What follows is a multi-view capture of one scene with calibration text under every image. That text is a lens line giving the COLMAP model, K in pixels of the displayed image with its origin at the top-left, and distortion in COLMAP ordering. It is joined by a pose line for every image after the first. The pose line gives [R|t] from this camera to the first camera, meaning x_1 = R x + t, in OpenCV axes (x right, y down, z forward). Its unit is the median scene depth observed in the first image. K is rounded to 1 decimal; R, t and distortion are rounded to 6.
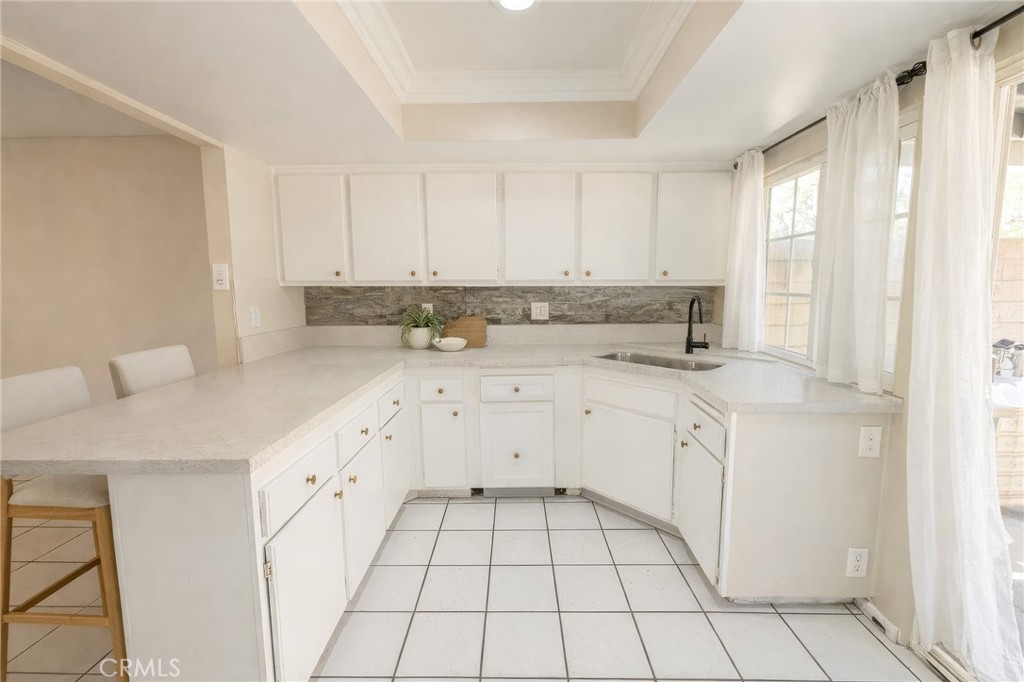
lens RADIAL K [[425.7, 0, 513.0], [0, 425.7, 338.3], [0, 0, 1]] dist [-0.001175, 0.000259]
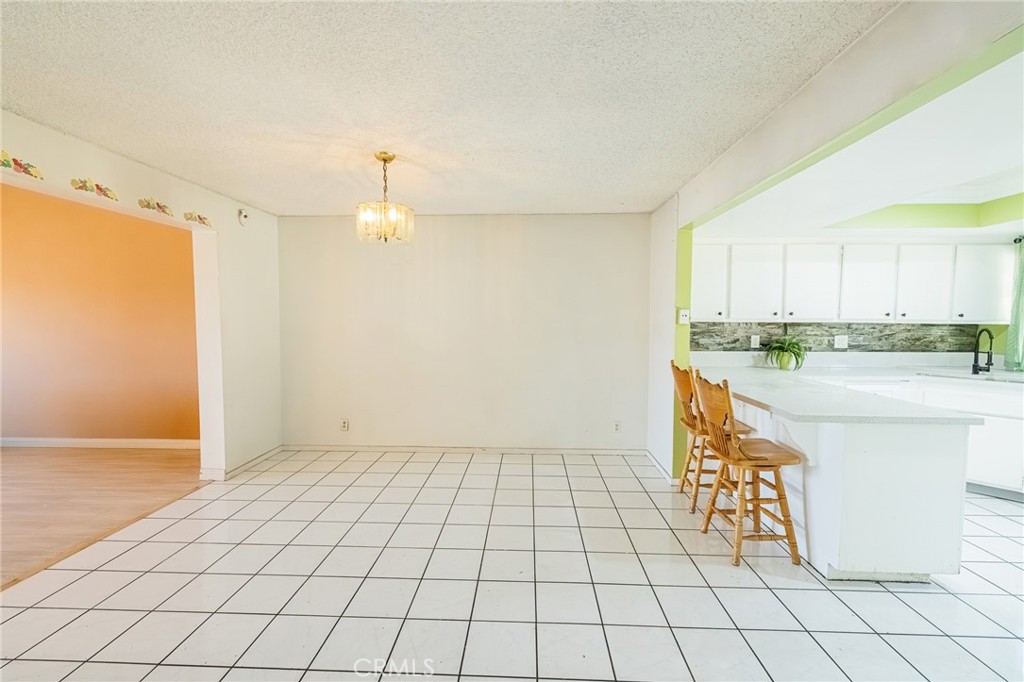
lens RADIAL K [[425.7, 0, 513.0], [0, 425.7, 338.3], [0, 0, 1]] dist [-0.001175, 0.000259]
pose [[0.999318, 0.010813, -0.035301, -0.922045], [-0.013271, 0.997447, -0.070163, 0.032607], [0.034452, 0.070584, 0.996911, -0.369312]]
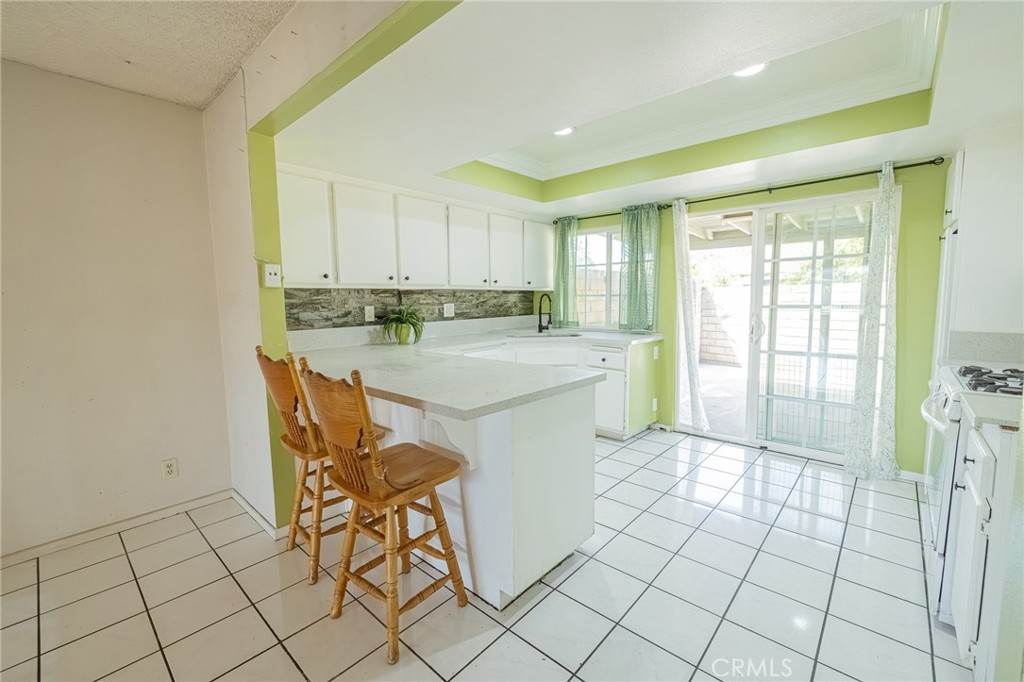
lens RADIAL K [[425.7, 0, 513.0], [0, 425.7, 338.3], [0, 0, 1]] dist [-0.001175, 0.000259]
pose [[0.661607, -0.074994, 0.746091, -0.783268], [0.100658, 0.994863, 0.010739, 0.027050], [-0.743064, 0.067995, 0.665757, -0.001990]]
